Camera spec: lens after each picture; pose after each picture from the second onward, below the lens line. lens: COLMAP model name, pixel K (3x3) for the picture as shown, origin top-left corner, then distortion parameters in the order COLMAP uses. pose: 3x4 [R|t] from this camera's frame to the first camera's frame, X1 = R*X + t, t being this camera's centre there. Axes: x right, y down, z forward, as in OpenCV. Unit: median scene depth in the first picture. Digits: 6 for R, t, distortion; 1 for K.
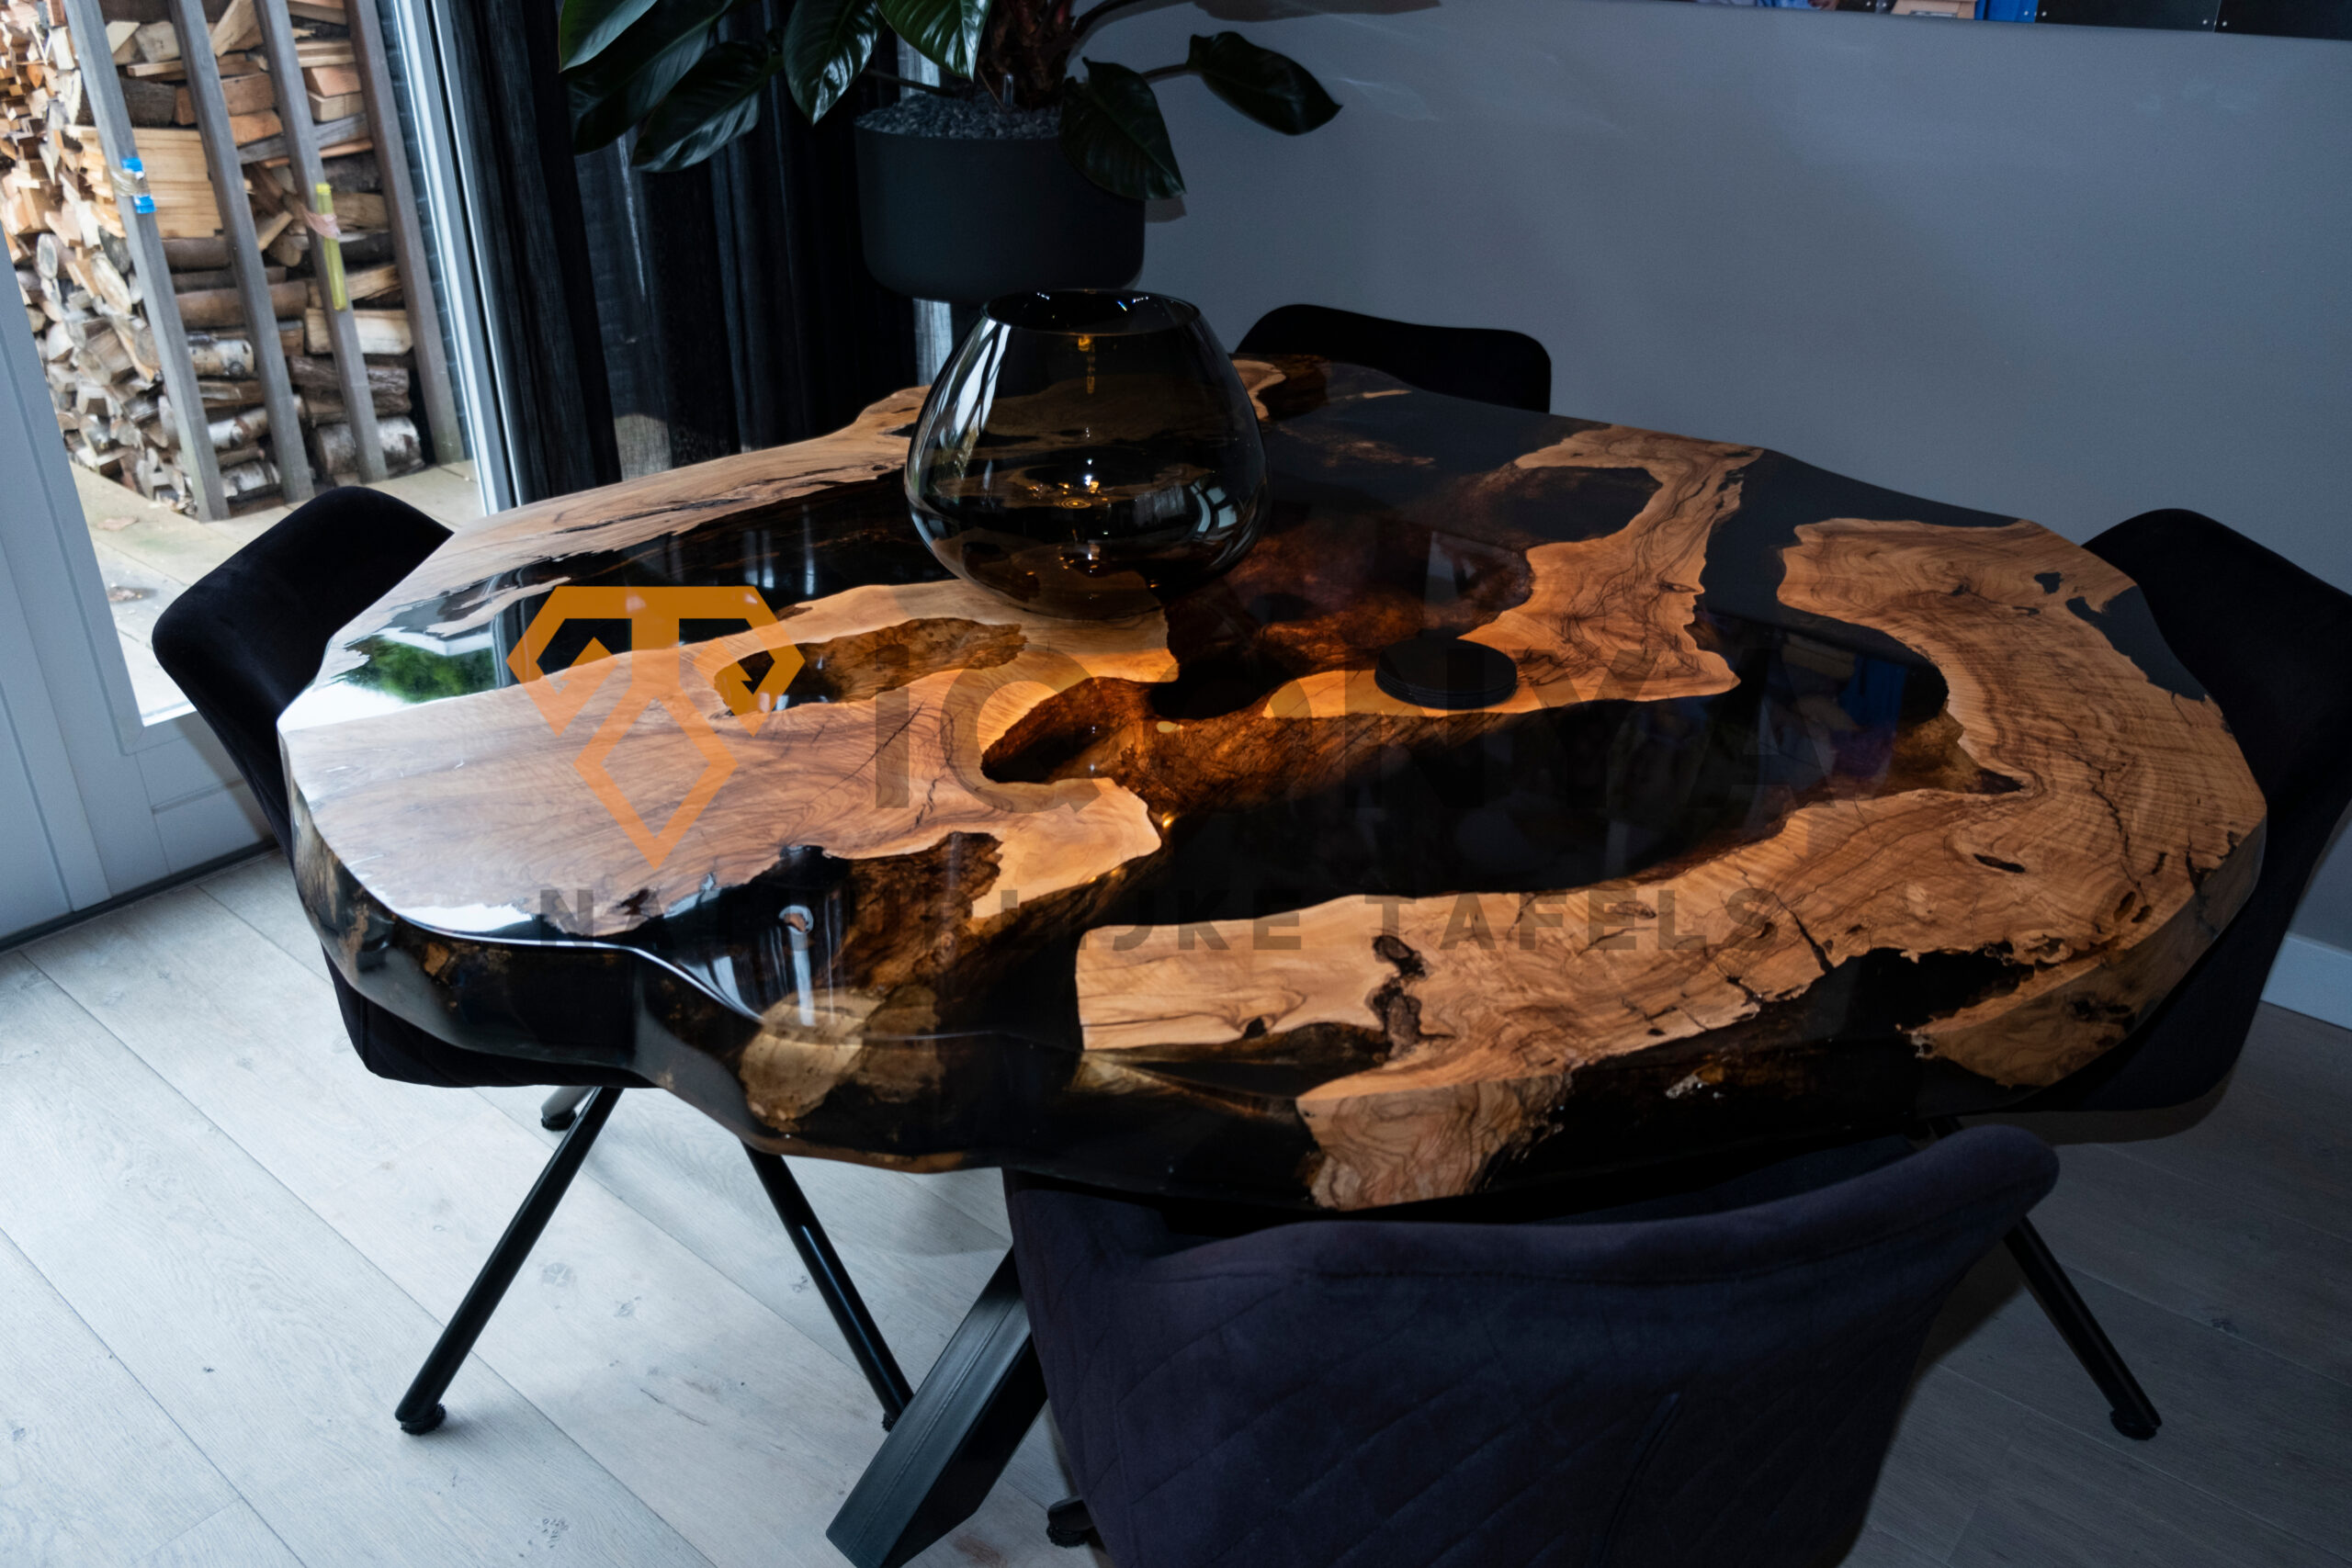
lens RADIAL K [[1790.0, 0, 1176.0], [0, 1790.0, 784.0], [0, 0, 1]] dist [-0.032775, 0.012583]
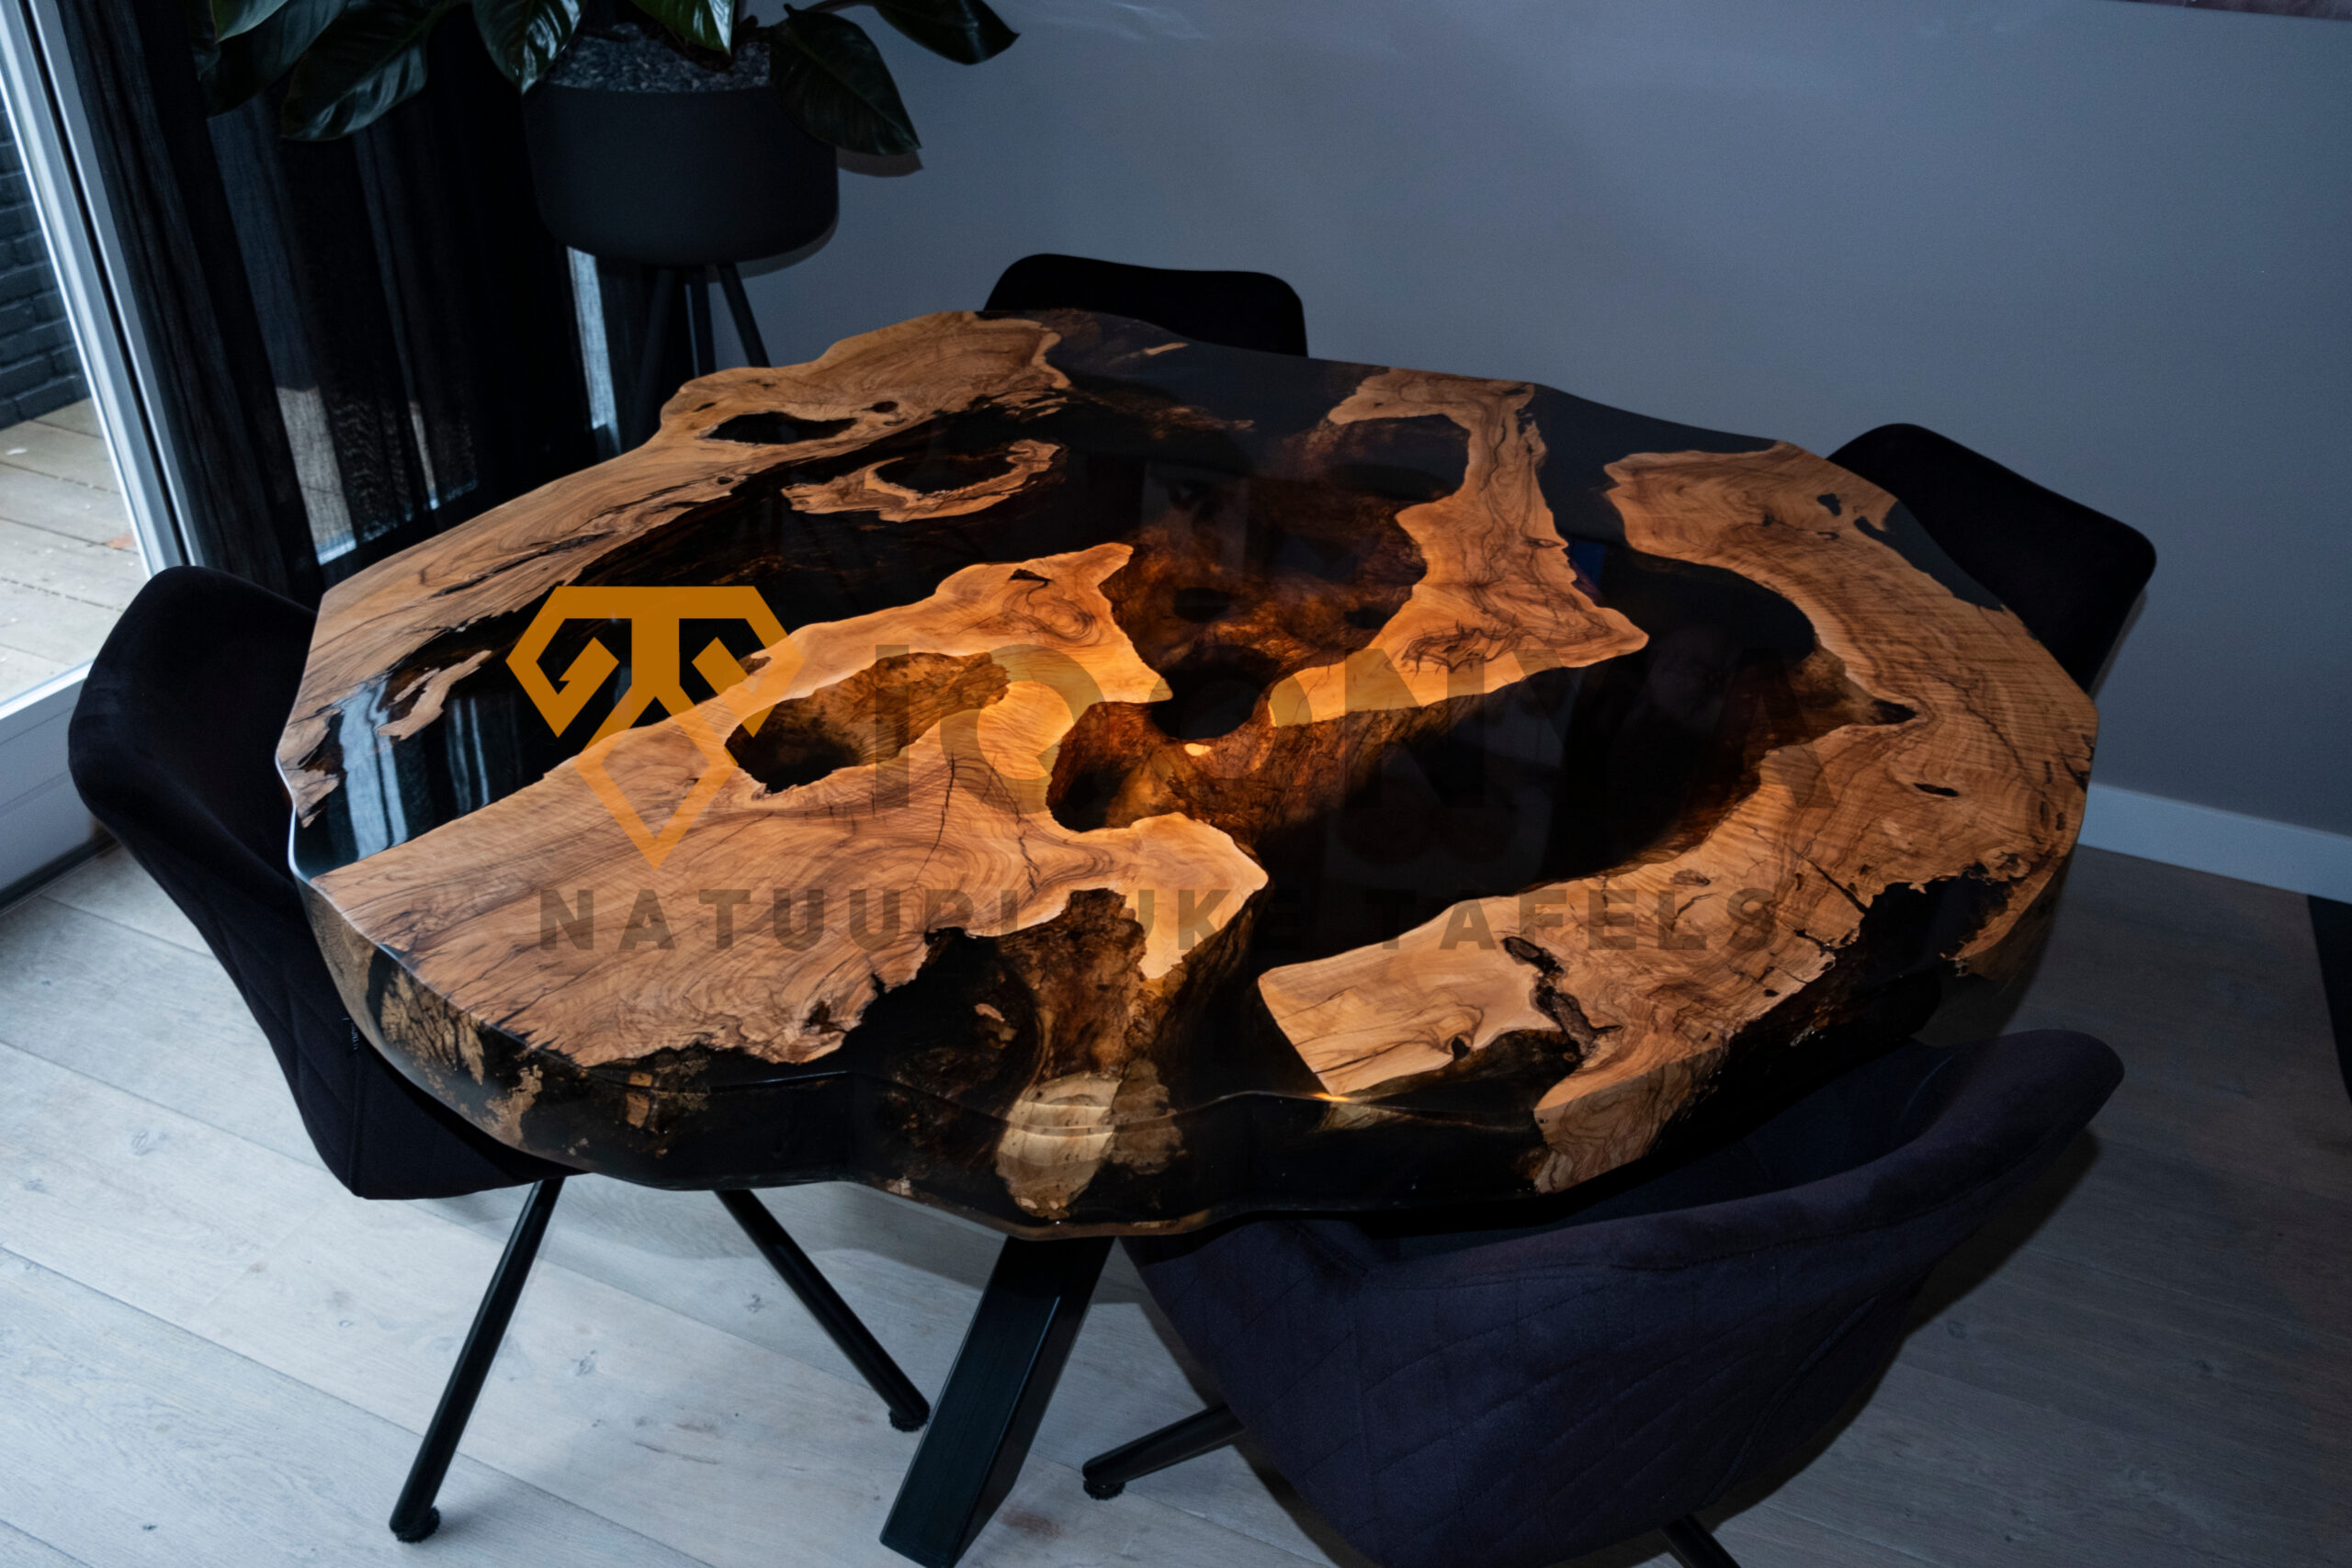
lens RADIAL K [[1790.0, 0, 1176.0], [0, 1790.0, 784.0], [0, 0, 1]] dist [-0.032775, 0.012583]
pose [[0.958296, -0.133855, 0.252490, -0.281524], [0.112754, 0.988942, 0.096330, -0.113051], [-0.262592, -0.063844, 0.962792, -0.015710]]
